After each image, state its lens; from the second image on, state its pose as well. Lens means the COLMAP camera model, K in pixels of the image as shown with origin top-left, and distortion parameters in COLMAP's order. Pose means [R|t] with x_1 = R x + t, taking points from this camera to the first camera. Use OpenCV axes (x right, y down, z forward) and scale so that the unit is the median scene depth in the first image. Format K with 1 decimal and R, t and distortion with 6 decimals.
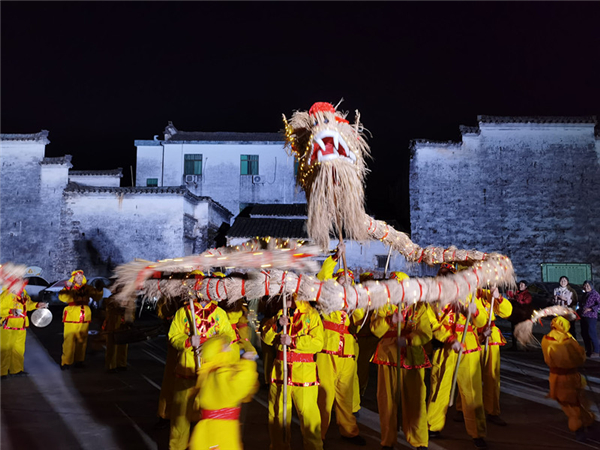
lens RADIAL K [[497.0, 0, 300.0], [0, 497.0, 225.0], [0, 0, 1]] dist [0.144856, -0.176056]
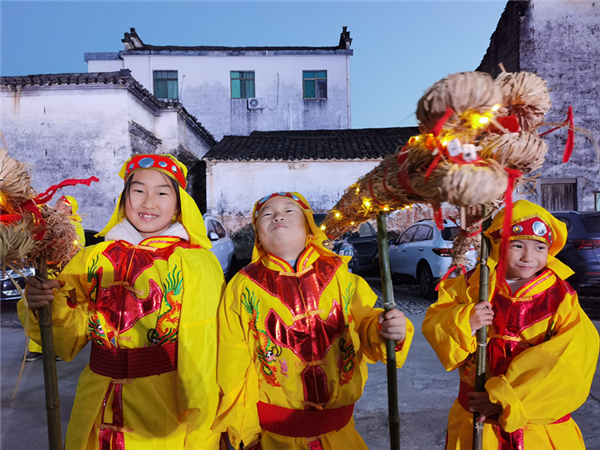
lens RADIAL K [[448.5, 0, 300.0], [0, 448.5, 225.0], [0, 0, 1]] dist [0.097334, -0.000881]
pose [[0.999614, -0.023859, 0.014247, -0.044640], [0.022909, 0.997720, 0.063479, 0.066303], [-0.015729, -0.063128, 0.997881, 0.453944]]
